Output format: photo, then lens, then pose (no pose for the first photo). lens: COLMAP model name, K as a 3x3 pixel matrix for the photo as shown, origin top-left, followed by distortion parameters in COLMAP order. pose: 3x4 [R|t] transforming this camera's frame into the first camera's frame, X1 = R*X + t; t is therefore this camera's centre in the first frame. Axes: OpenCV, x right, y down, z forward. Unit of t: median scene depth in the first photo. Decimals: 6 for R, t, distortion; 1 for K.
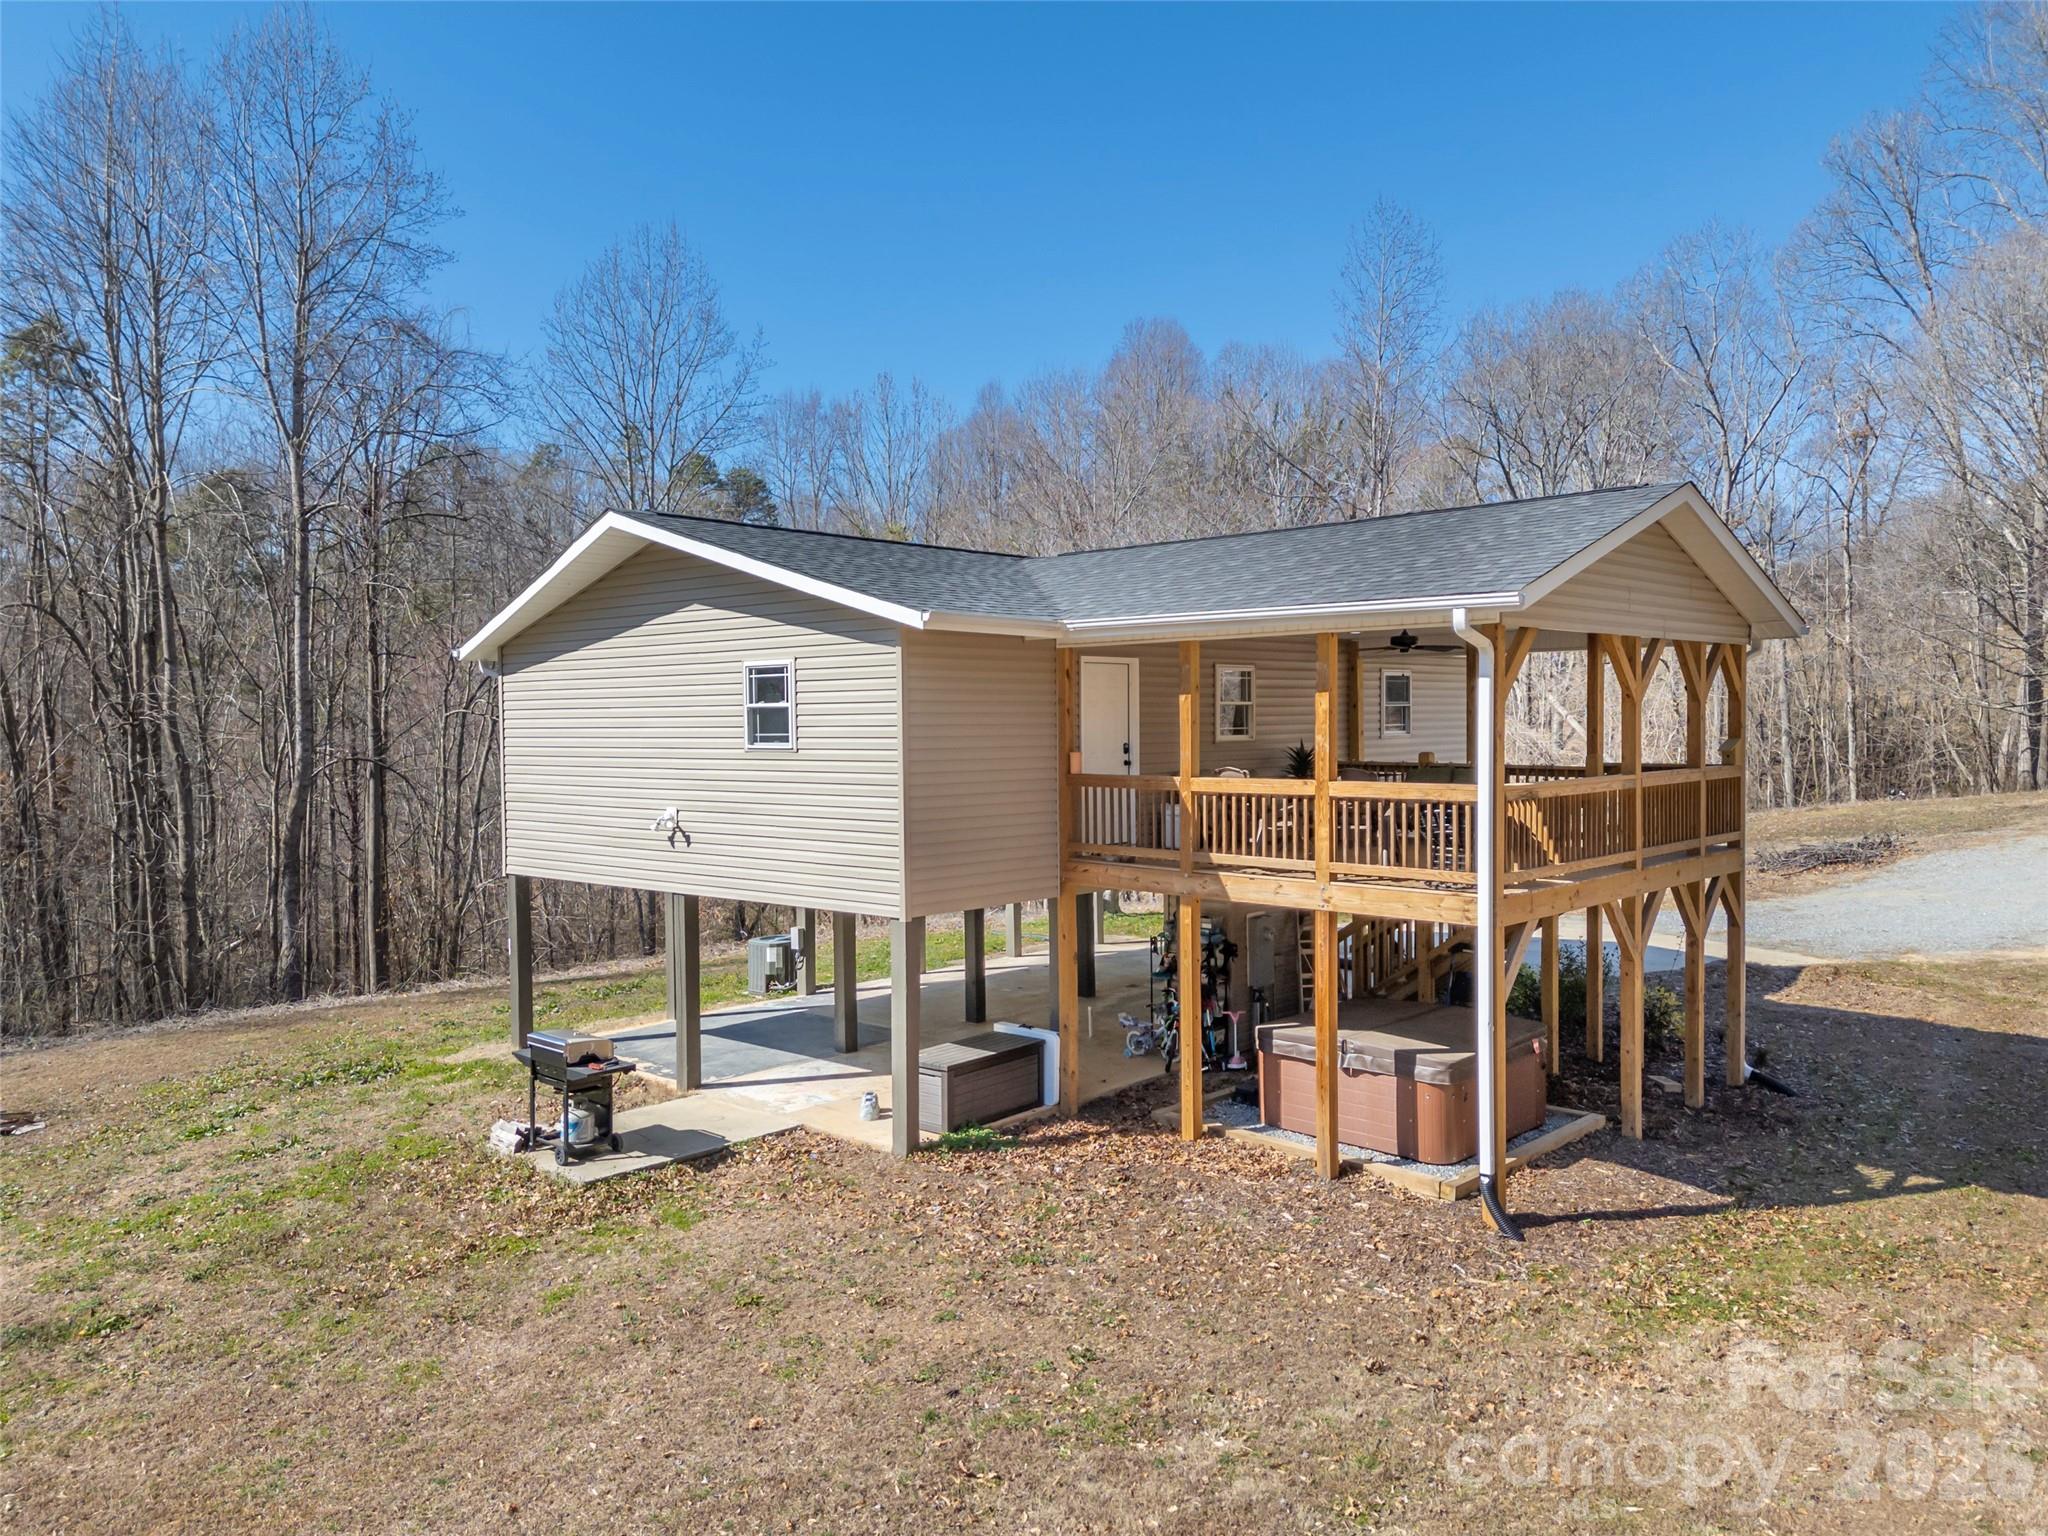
lens RADIAL K [[1492.8, 0, 1024.9], [0, 1492.8, 769.8], [0, 0, 1]] dist [0.113895, -0.100535]
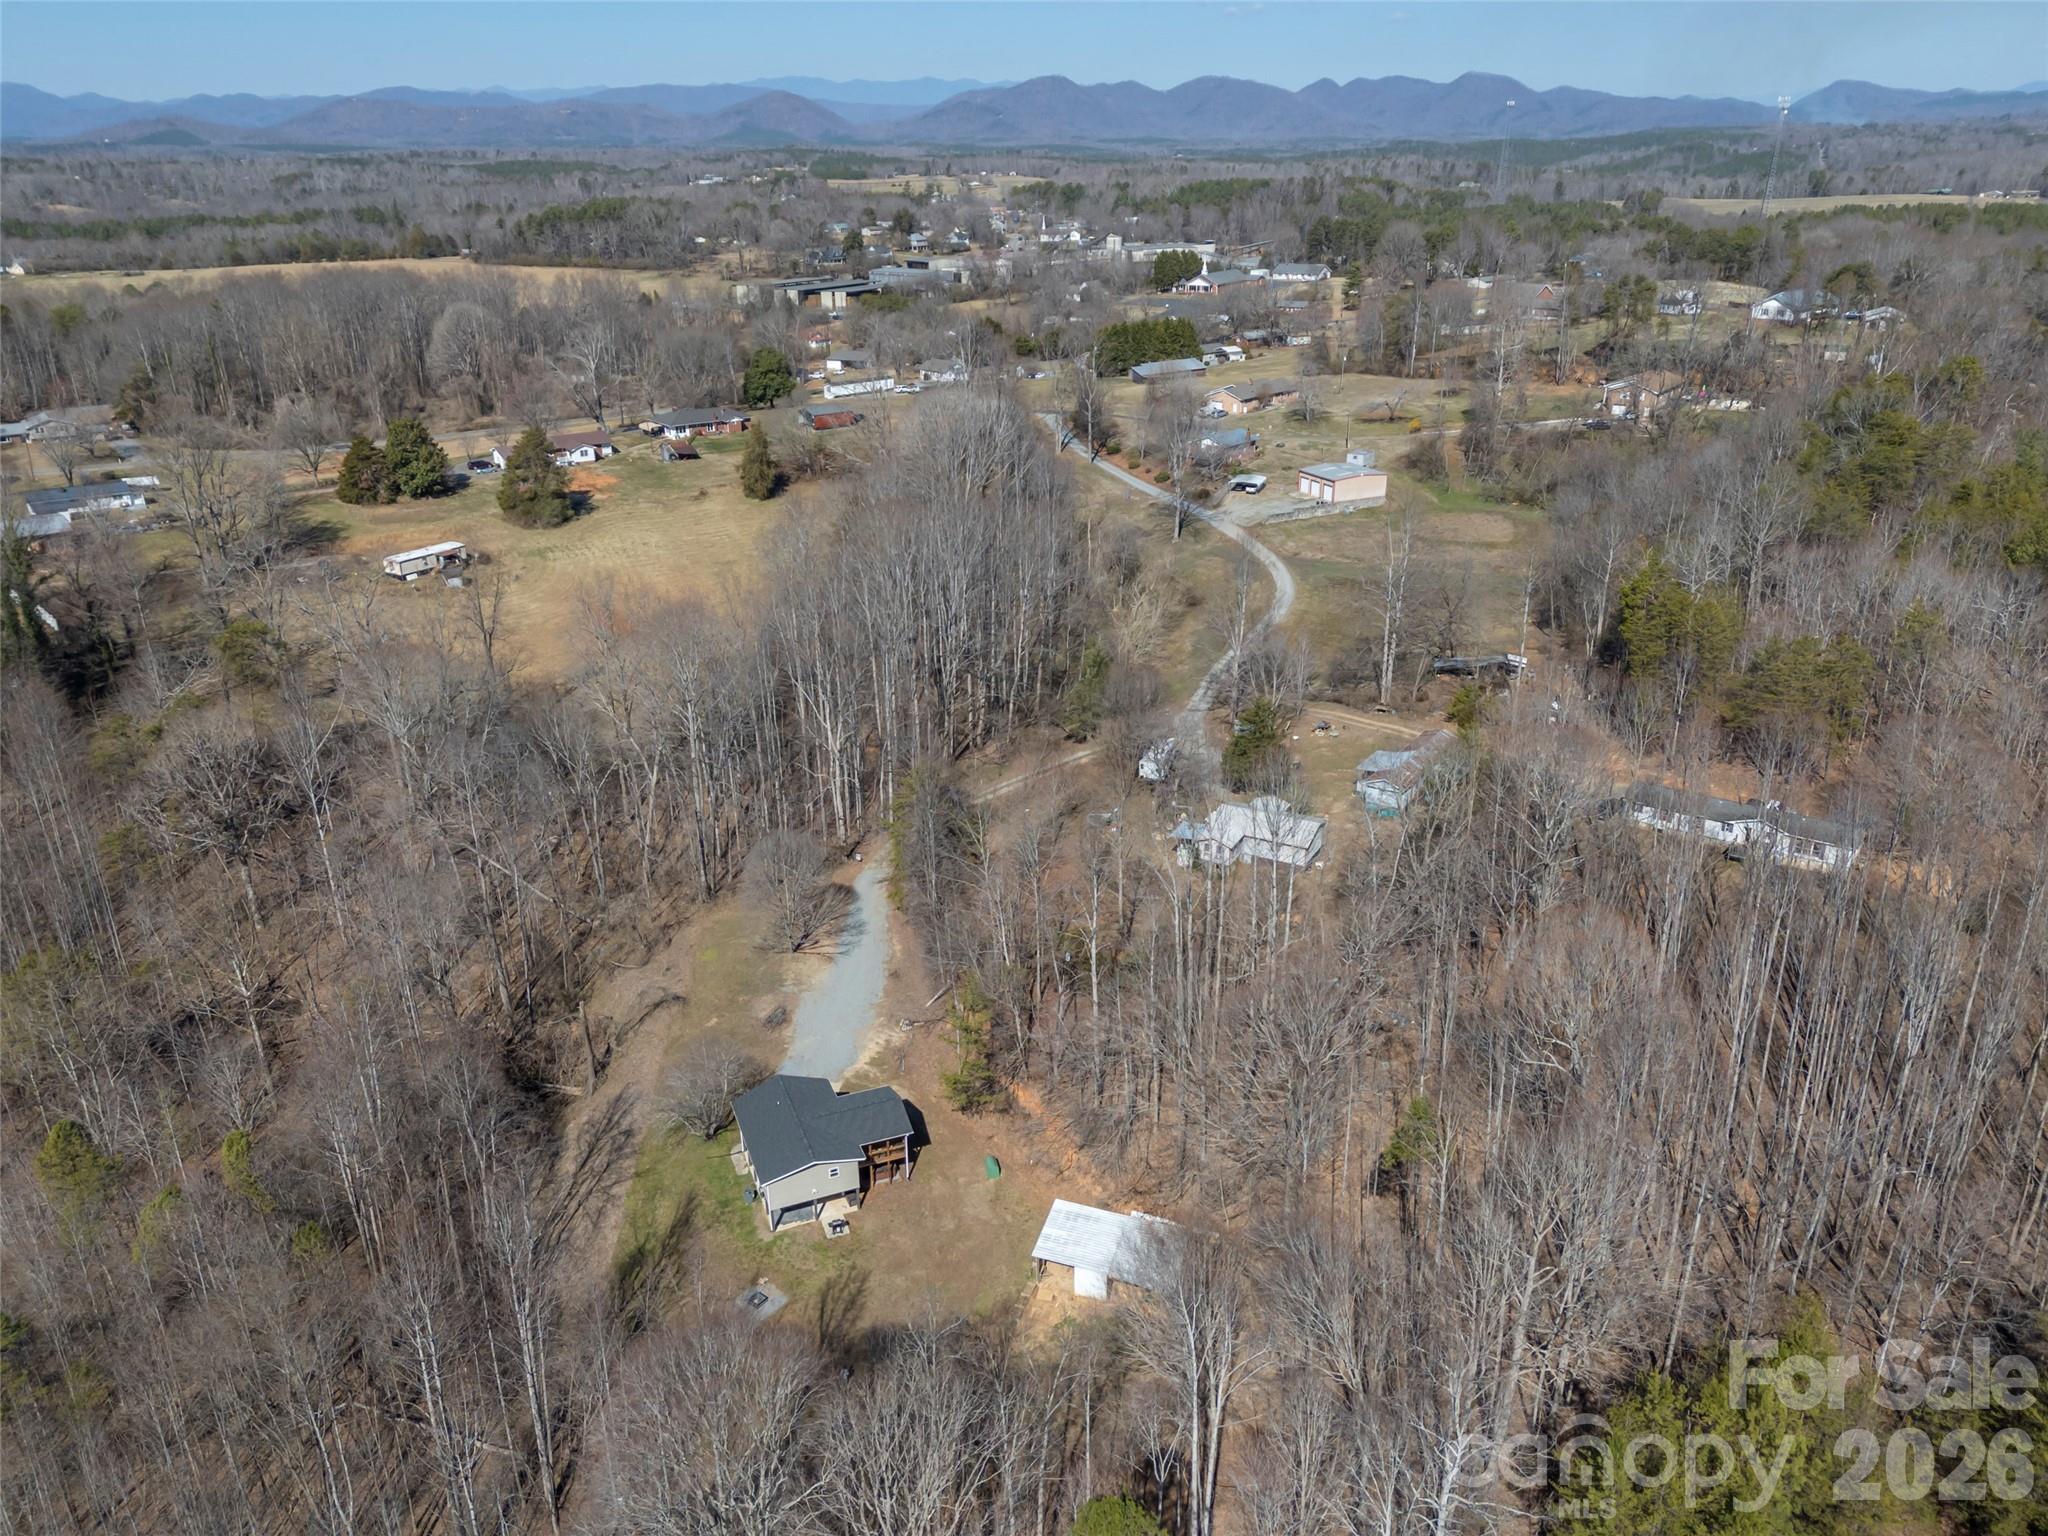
lens RADIAL K [[1485.5, 0, 1024.7], [0, 1485.5, 773.2], [0, 0, 1]] dist [0.107917, -0.090283]
pose [[0.441878, -0.341860, 0.829383, -5.759726], [0.042099, 0.931425, 0.361490, -4.989741], [-0.896087, -0.124819, 0.425968, -3.113322]]
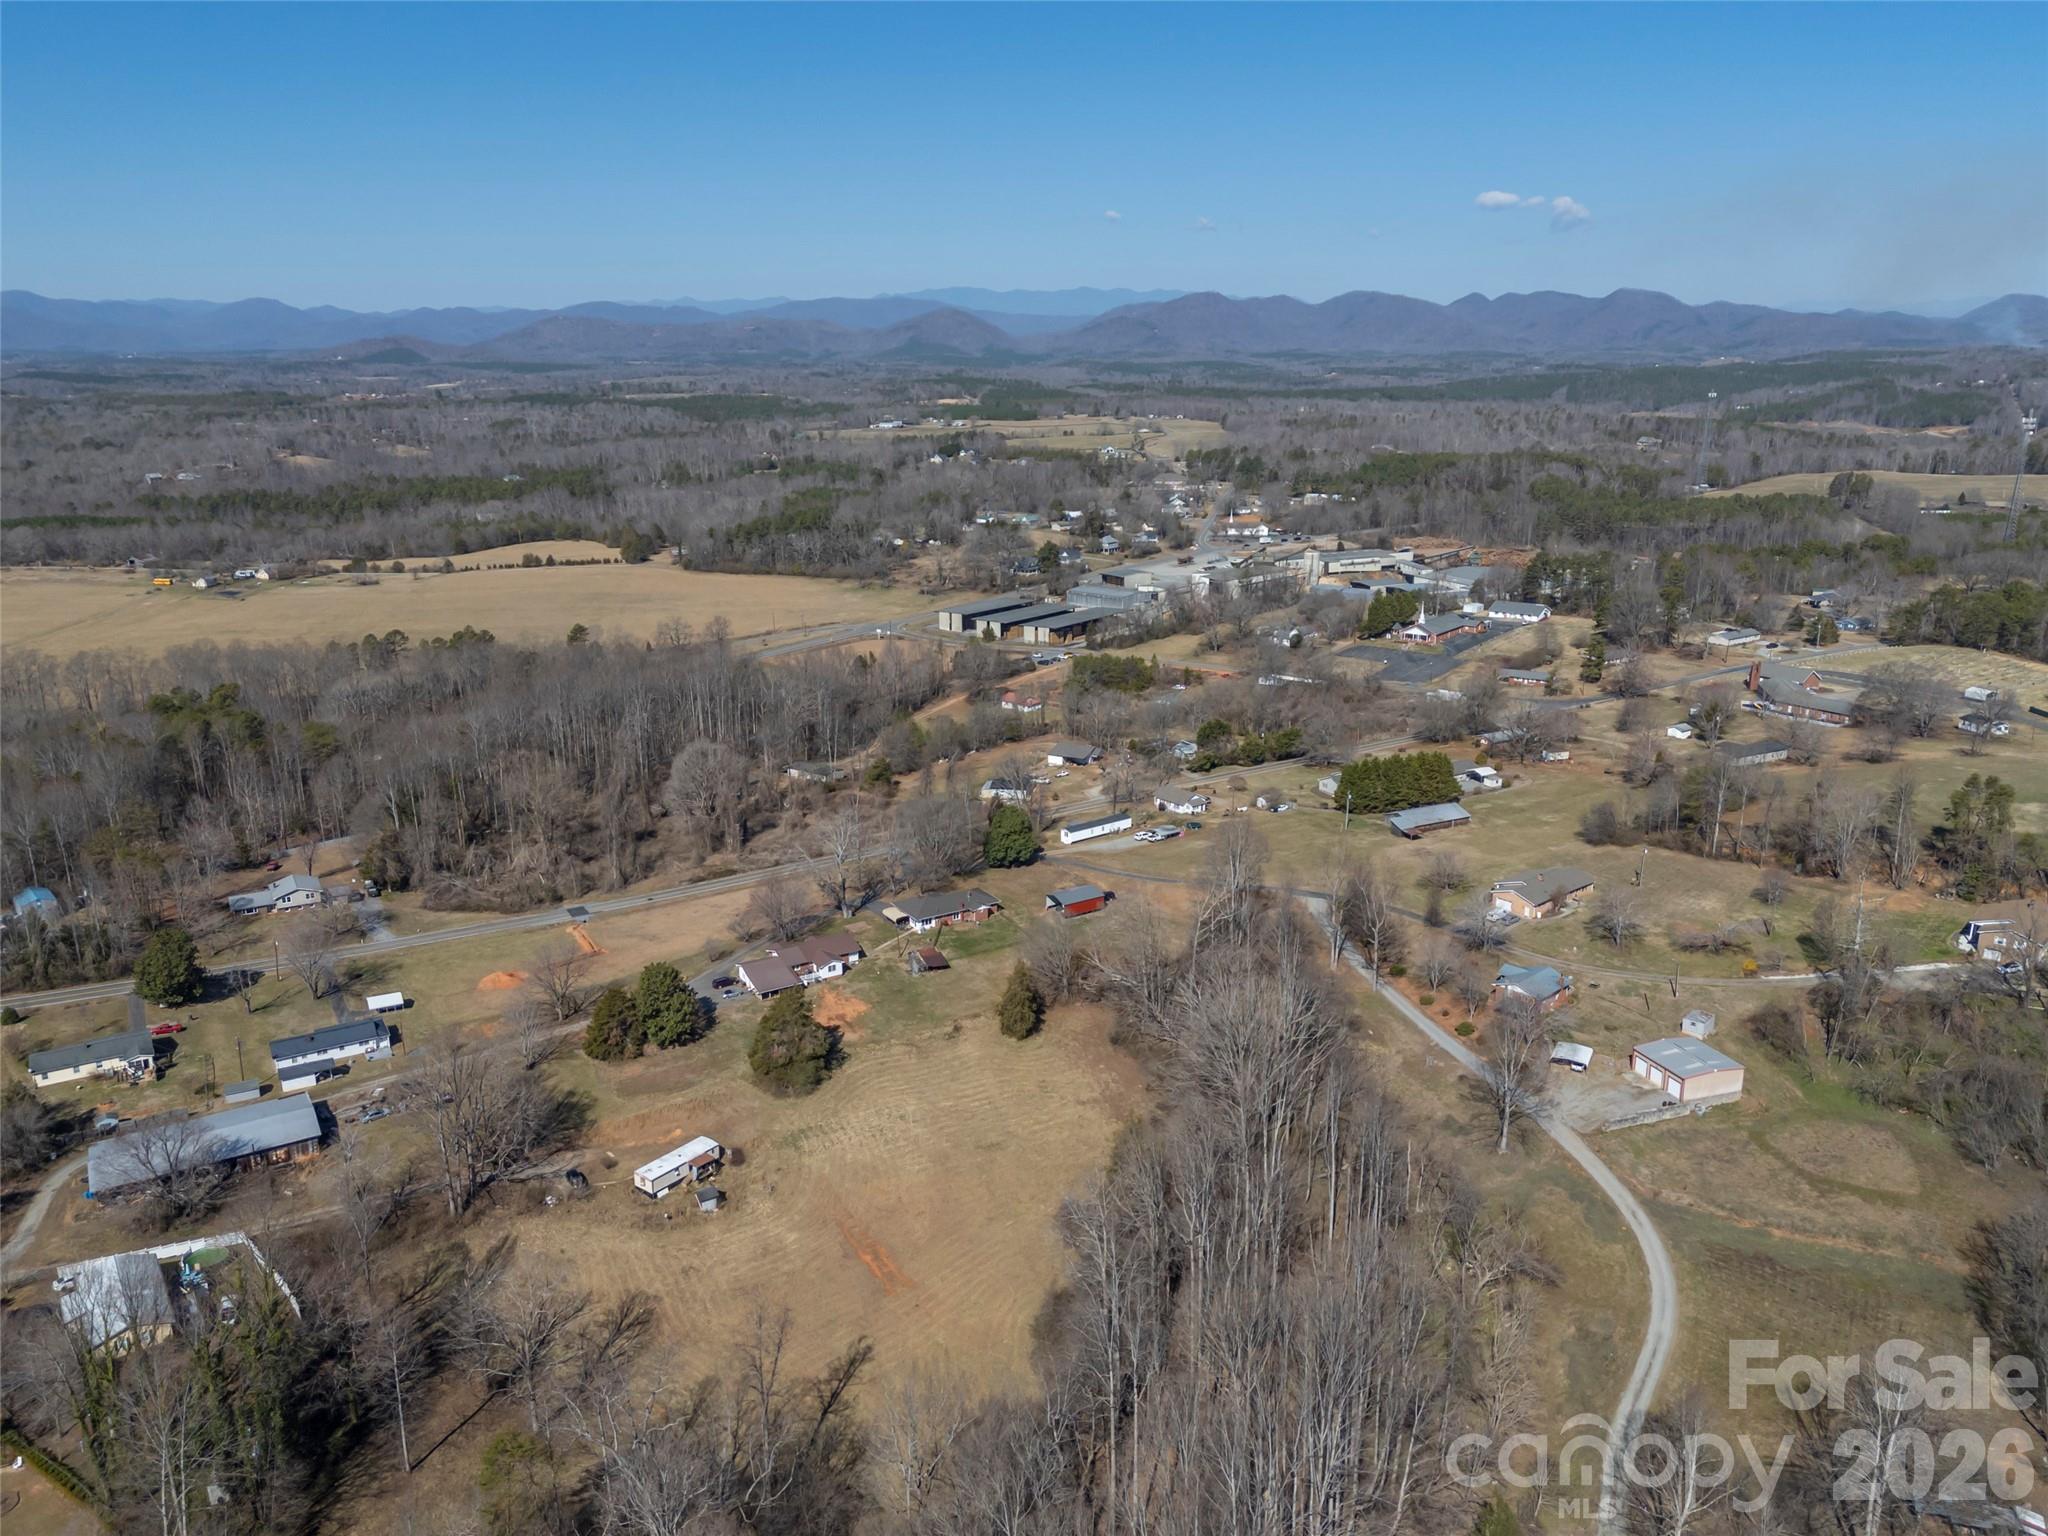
lens RADIAL K [[1488.2, 0, 1028.9], [0, 1488.2, 790.6], [0, 0, 1]] dist [0.114400, -0.100087]
pose [[0.524606, -0.231812, 0.819177, -3.699331], [0.034619, 0.967228, 0.251537, -9.099688], [-0.850641, -0.103599, 0.515439, -0.123758]]
